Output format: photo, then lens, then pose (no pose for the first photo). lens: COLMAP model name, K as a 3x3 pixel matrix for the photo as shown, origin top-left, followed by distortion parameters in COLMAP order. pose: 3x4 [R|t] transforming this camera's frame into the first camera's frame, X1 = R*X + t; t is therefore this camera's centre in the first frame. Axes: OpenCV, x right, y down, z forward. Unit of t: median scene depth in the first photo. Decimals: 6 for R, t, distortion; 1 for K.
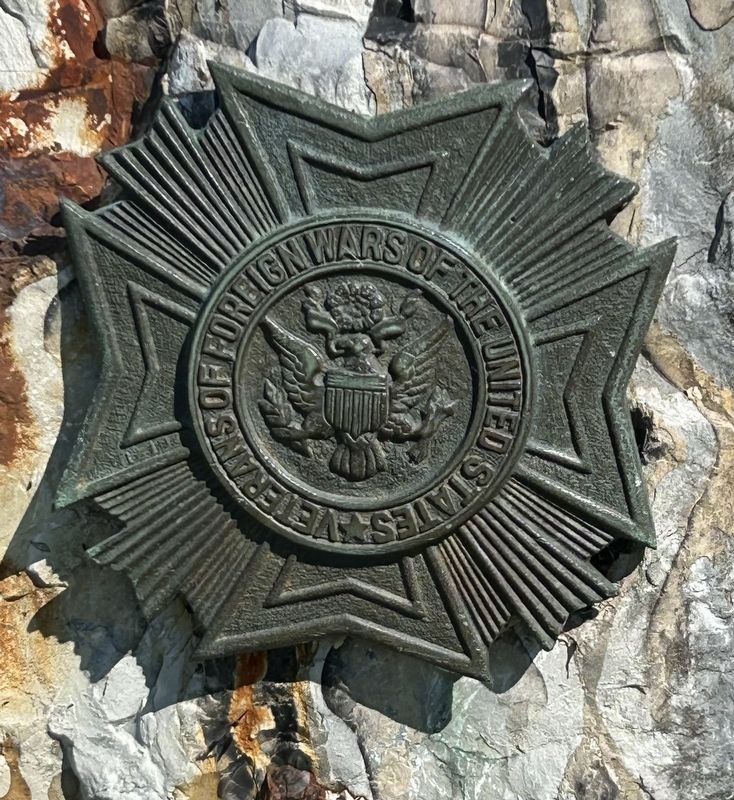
lens RADIAL K [[2596.6, 0, 367.6], [0, 2596.6, 399.8], [0, 0, 1]] dist [0.102986, 0.000000]
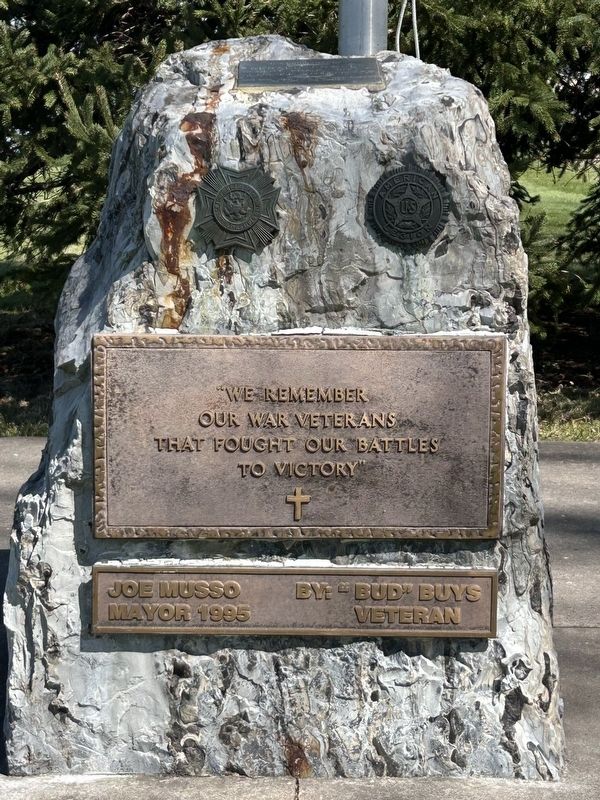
lens RADIAL K [[1680.1, 0, 299.6], [0, 1680.1, 400.0], [0, 0, 1]] dist [-0.006201, 0.000000]
pose [[0.999255, -0.009940, -0.037283, 0.325367], [0.000798, 0.971363, -0.237597, 1.559737], [0.038577, 0.237390, 0.970648, -3.249967]]
